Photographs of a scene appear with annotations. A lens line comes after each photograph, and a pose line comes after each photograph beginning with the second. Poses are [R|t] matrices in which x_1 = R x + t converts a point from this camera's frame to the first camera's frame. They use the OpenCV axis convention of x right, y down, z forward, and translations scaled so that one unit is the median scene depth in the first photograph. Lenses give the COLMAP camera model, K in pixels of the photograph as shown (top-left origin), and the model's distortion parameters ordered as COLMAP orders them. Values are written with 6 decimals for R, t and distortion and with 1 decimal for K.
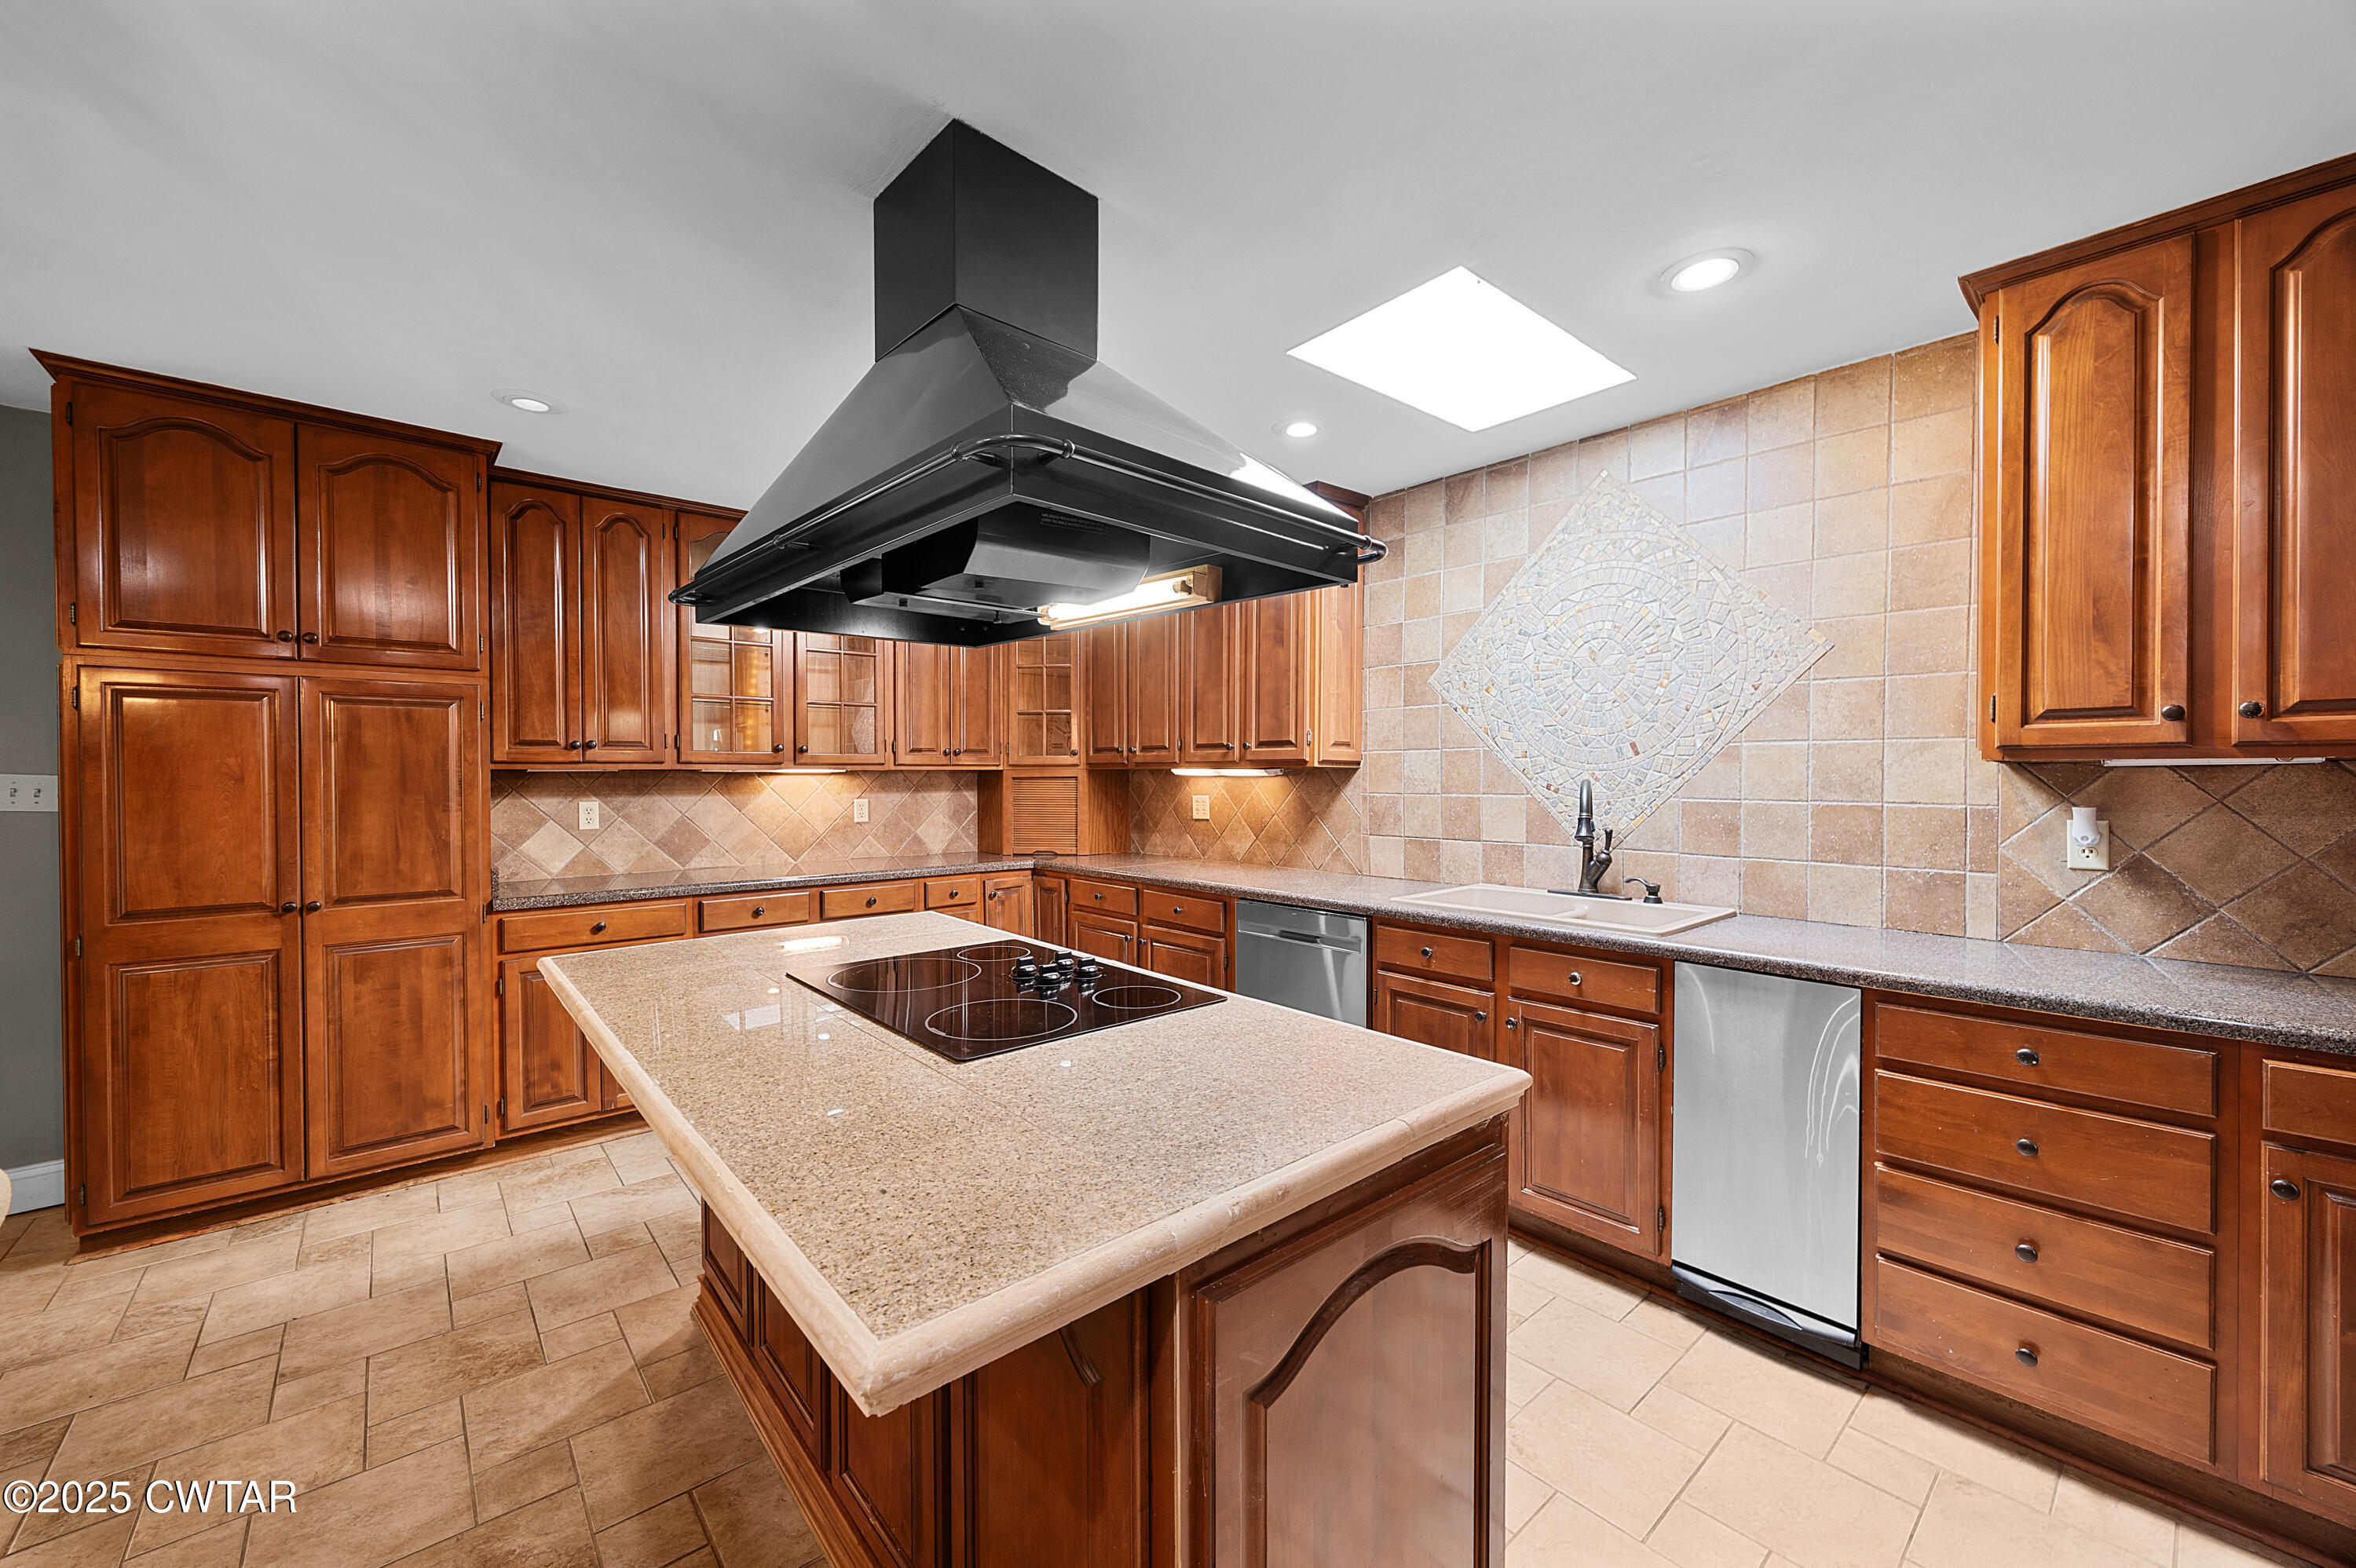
lens RADIAL K [[909.8, 0, 1192.2], [0, 909.8, 787.9], [0, 0, 1]] dist [-0.001259, 0.000262]
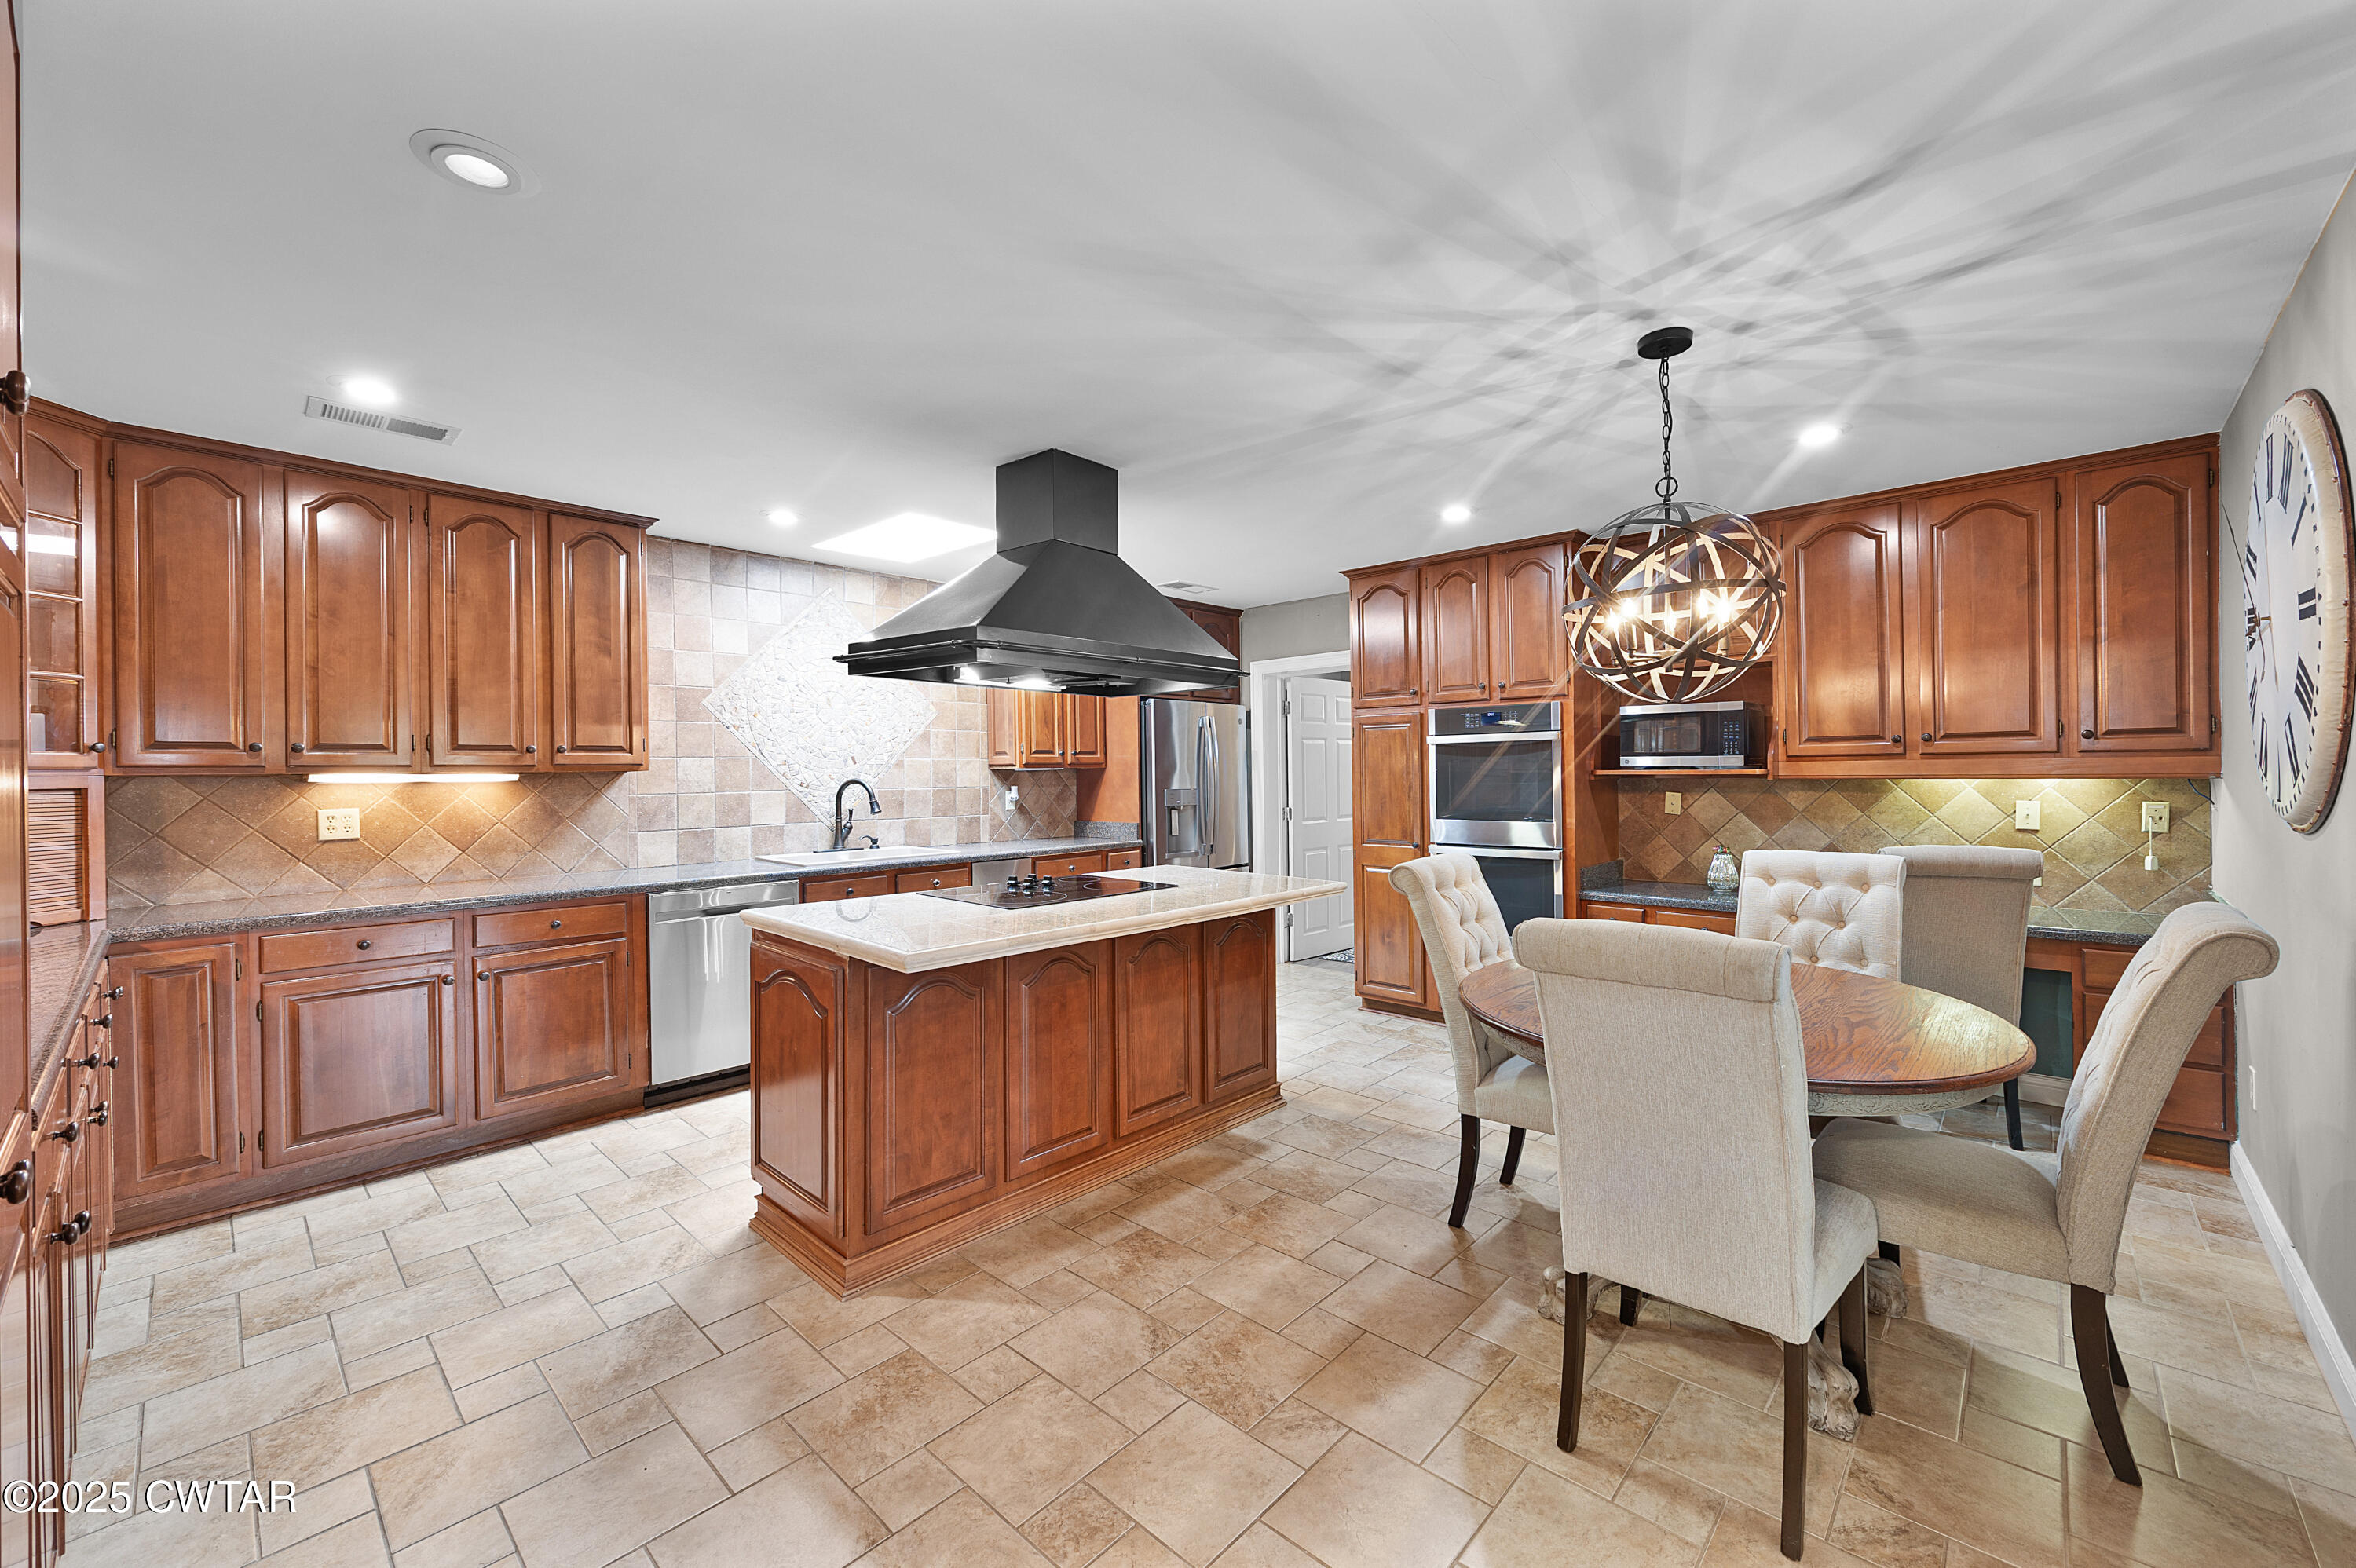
lens RADIAL K [[909.8, 0, 1188.8], [0, 909.8, 771.1], [0, 0, 1]] dist [-0.001259, 0.000262]
pose [[-0.096189, -0.003245, 0.995358, -1.113117], [0.019904, 0.999788, 0.005183, -0.017480], [-0.995164, 0.020310, -0.096104, 0.480941]]
